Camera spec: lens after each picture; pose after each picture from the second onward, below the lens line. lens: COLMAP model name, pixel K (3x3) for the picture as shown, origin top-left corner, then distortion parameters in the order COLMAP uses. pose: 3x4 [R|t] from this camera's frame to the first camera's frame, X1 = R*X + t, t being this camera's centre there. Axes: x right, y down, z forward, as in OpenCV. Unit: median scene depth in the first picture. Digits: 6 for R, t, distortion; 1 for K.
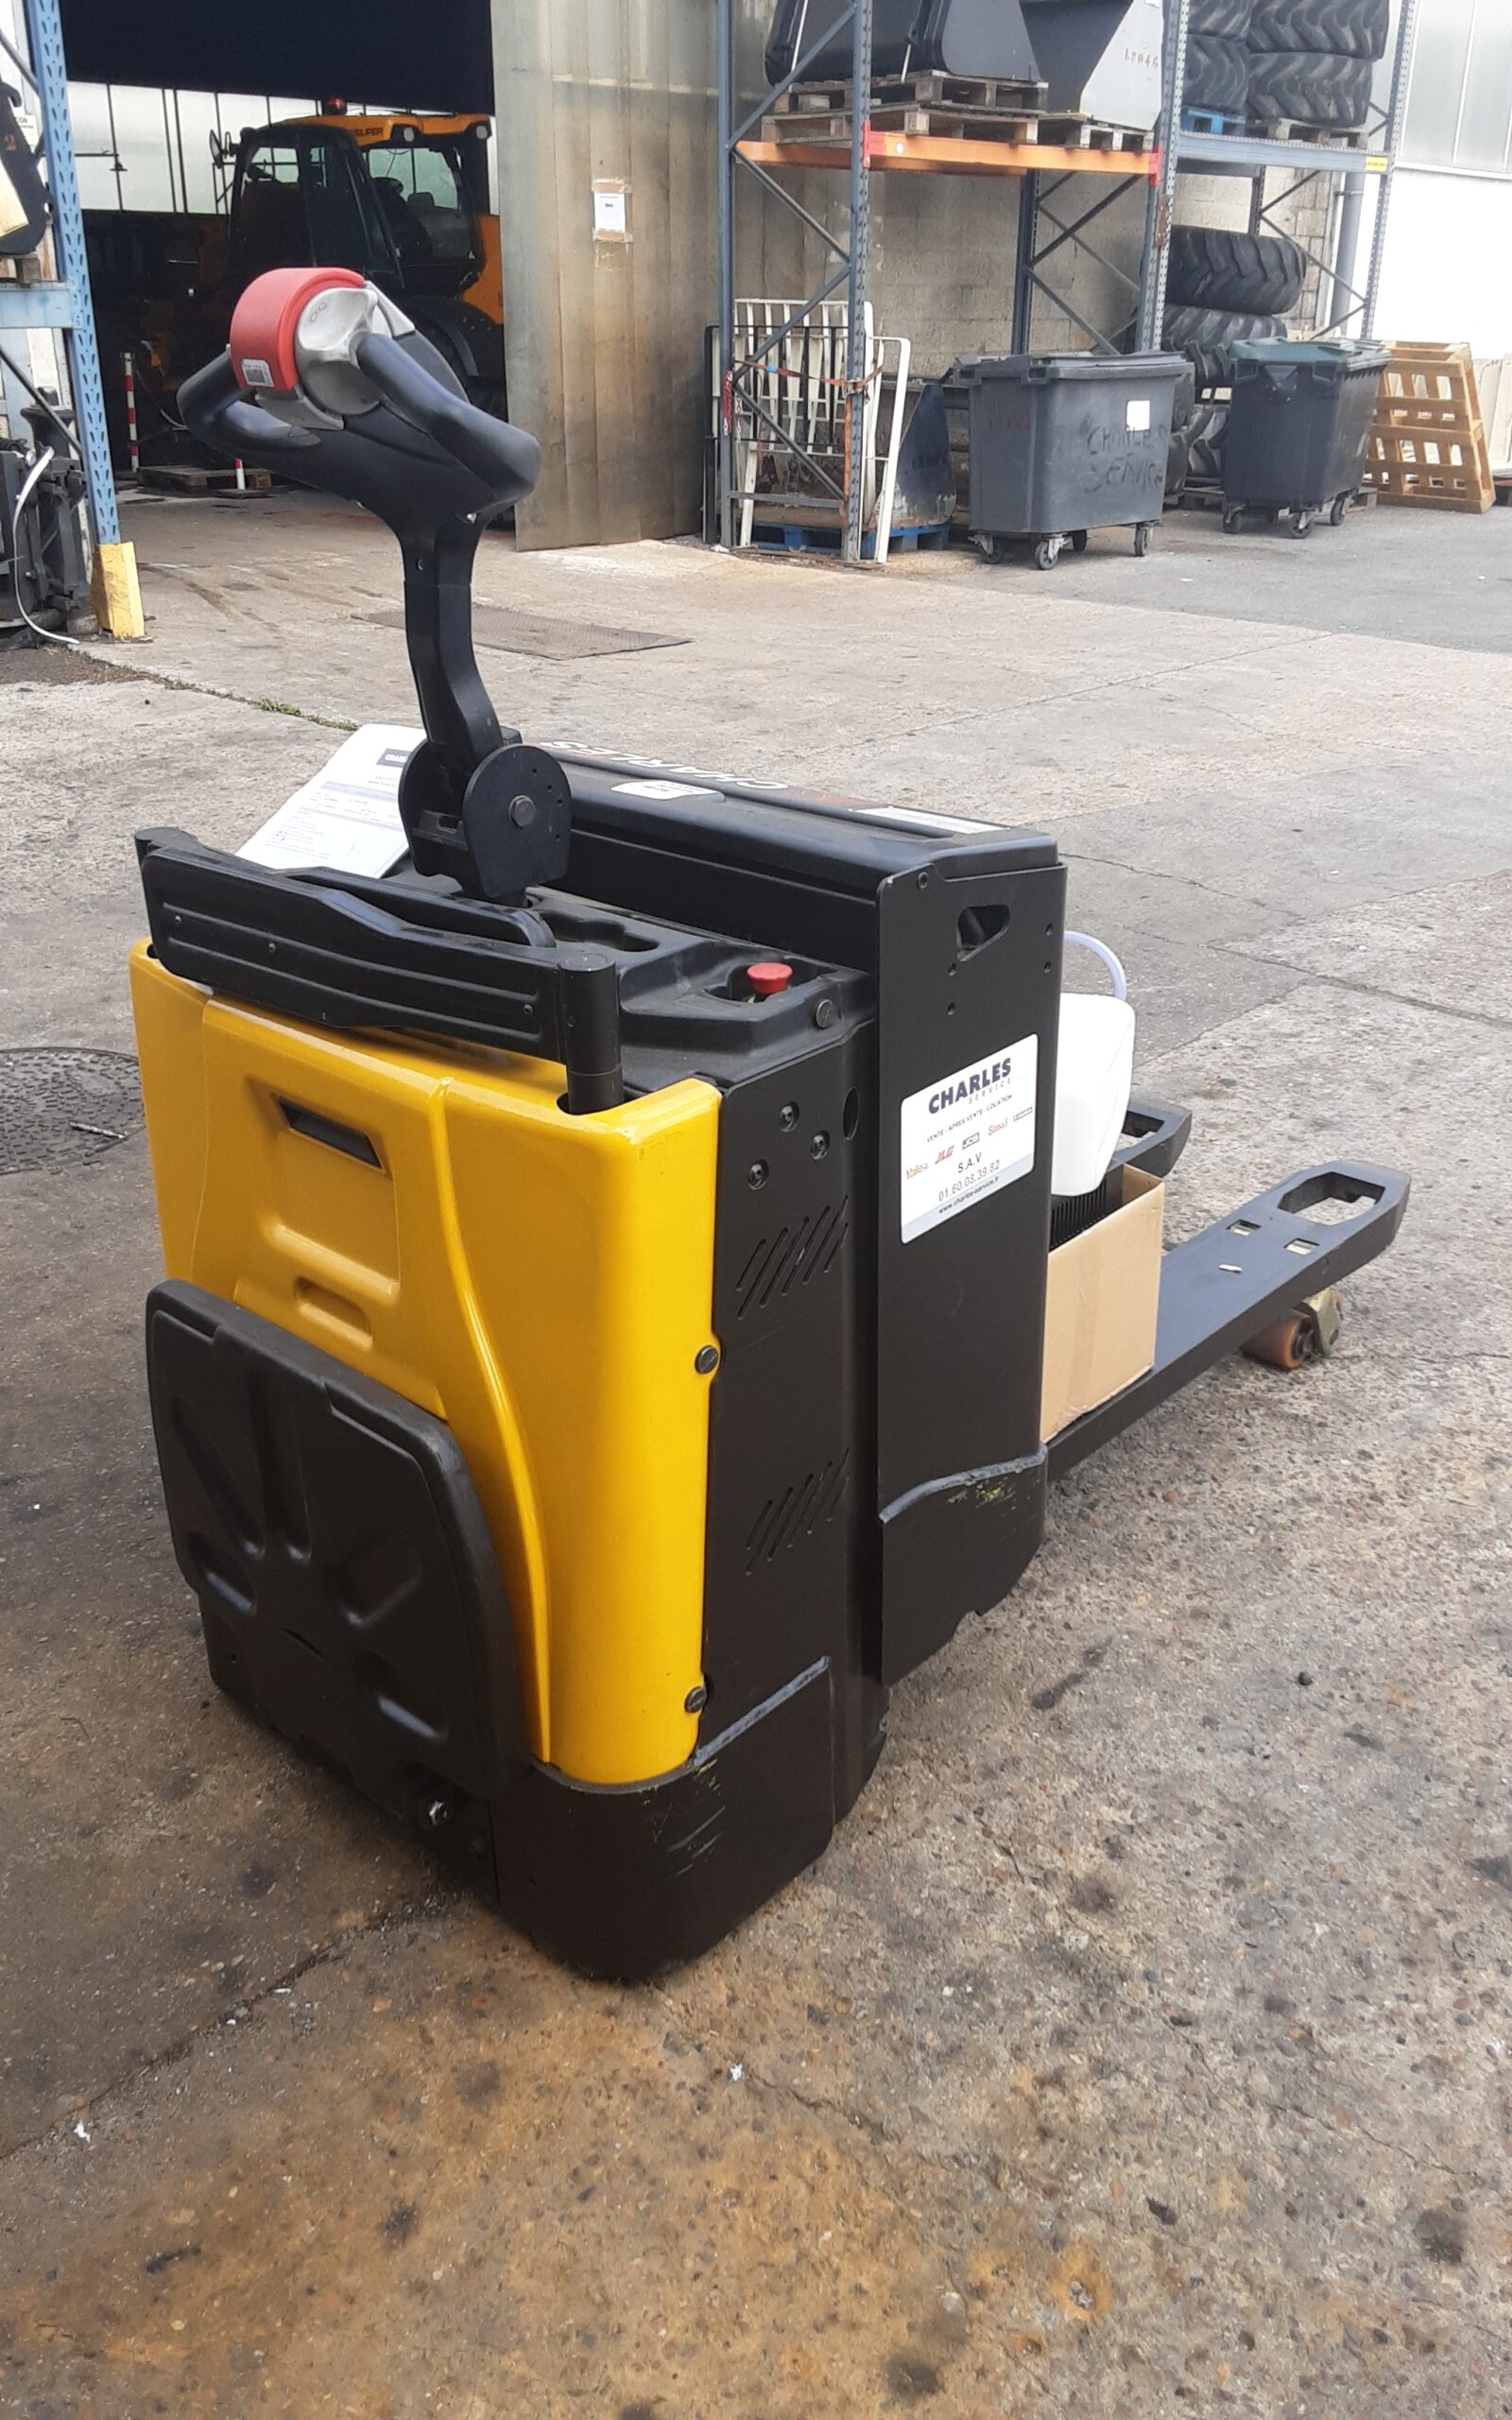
lens RADIAL K [[1933.6, 0, 749.8], [0, 1933.6, 1200.3], [0, 0, 1]] dist [0.113047, -0.165029]
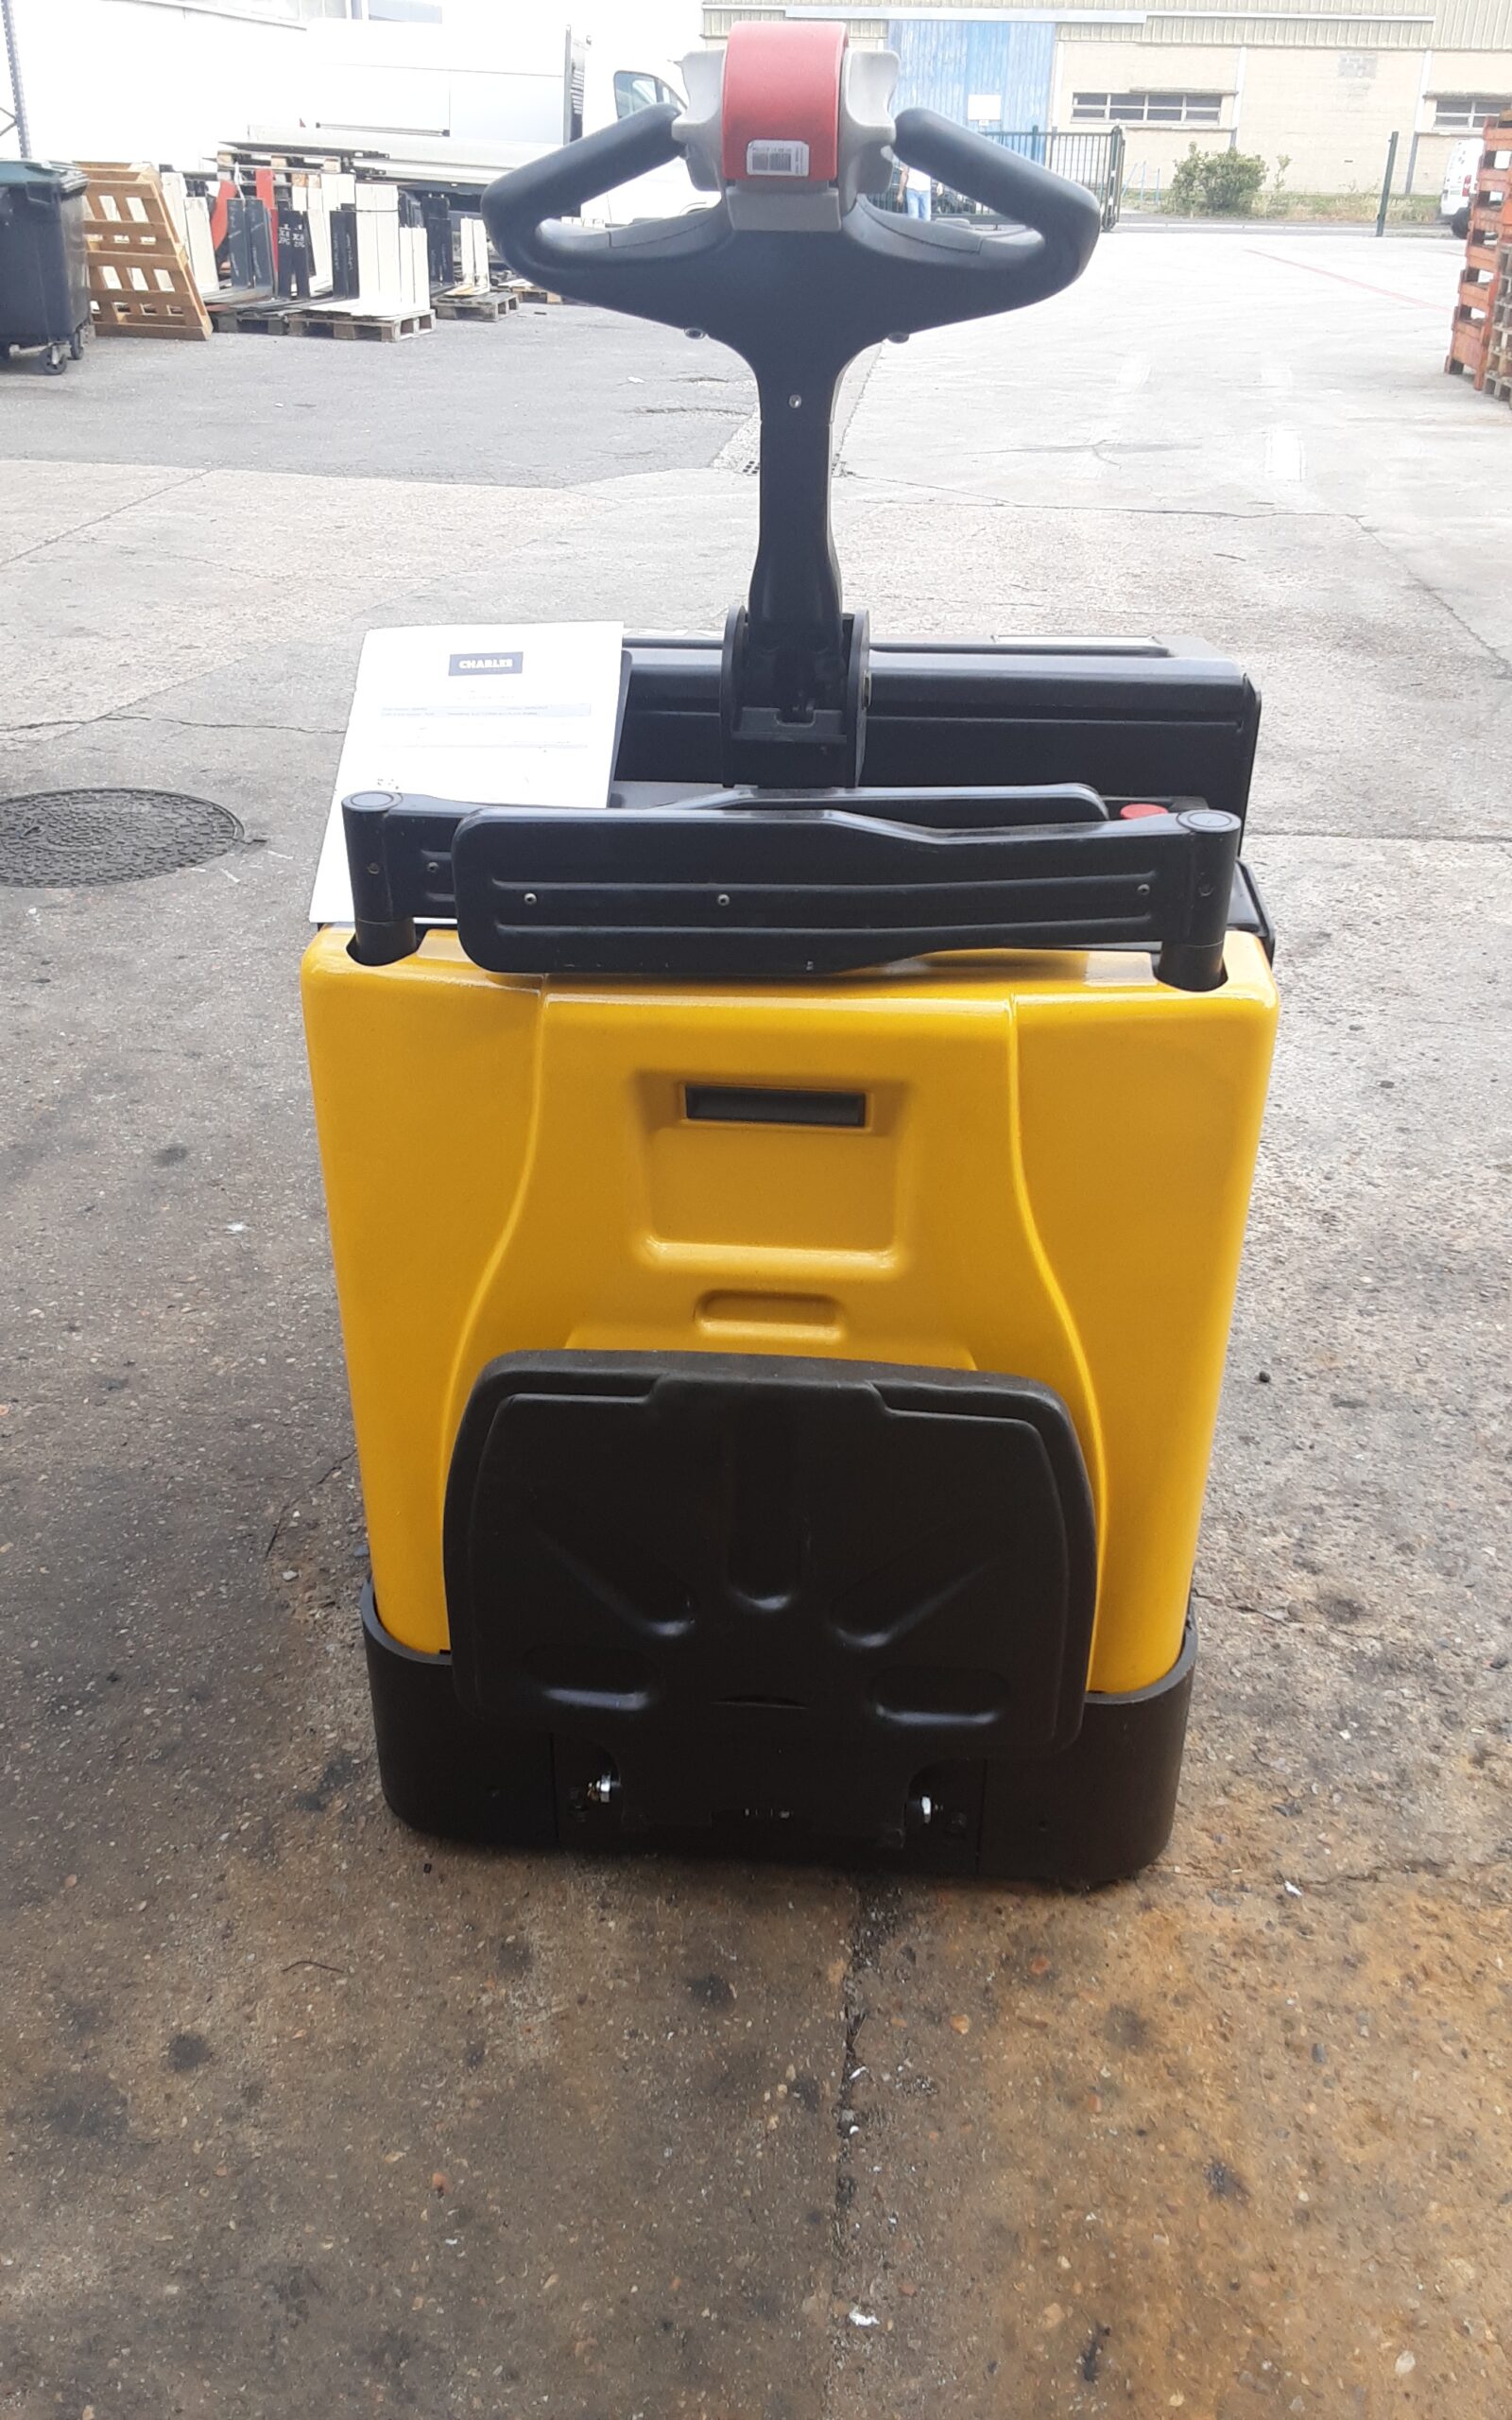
lens RADIAL K [[1933.6, 0, 745.4], [0, 1933.6, 1202.4], [0, 0, 1]] dist [0.113047, -0.165029]
pose [[0.782179, -0.292826, 0.549954, -0.637063], [0.251717, 0.955950, 0.150992, -0.113997], [-0.569942, 0.020330, 0.821433, 0.293790]]
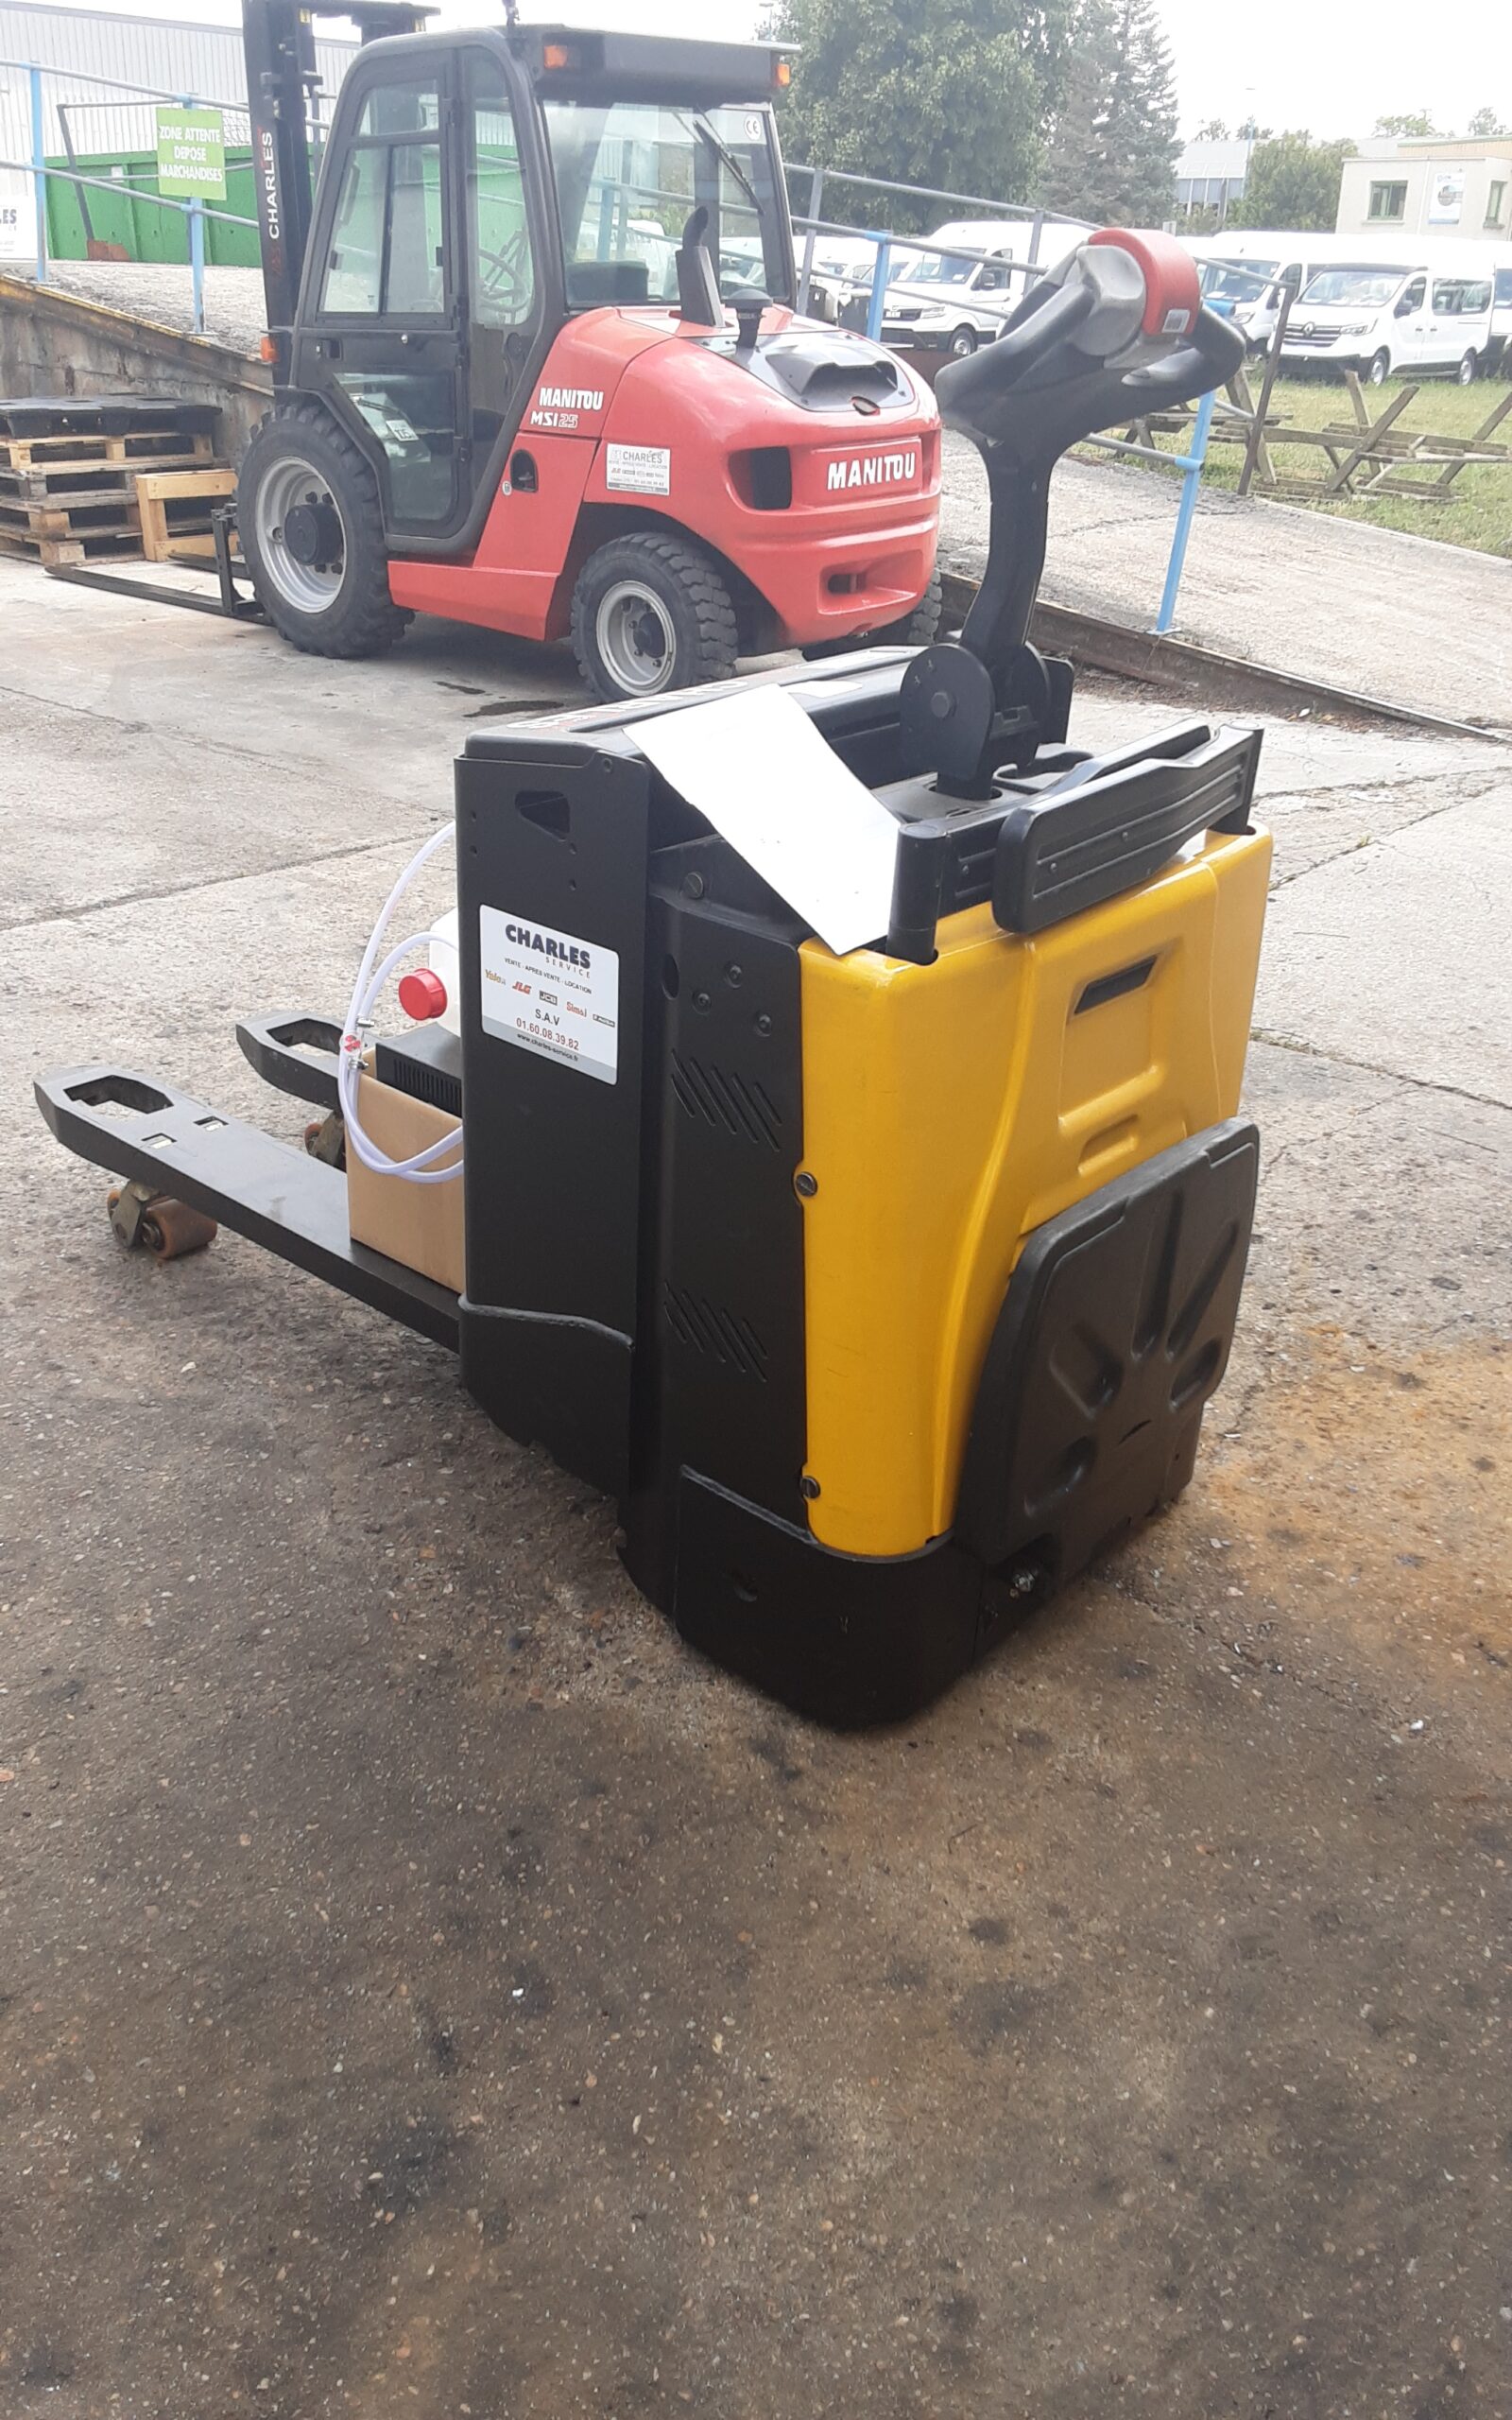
lens RADIAL K [[1933.6, 0, 736.7], [0, 1933.6, 1201.7], [0, 0, 1]] dist [0.113047, -0.165029]
pose [[-0.032884, -0.435057, 0.899802, -1.191928], [0.395977, 0.820946, 0.411401, -0.450927], [-0.917672, 0.369829, 0.145276, 0.991460]]
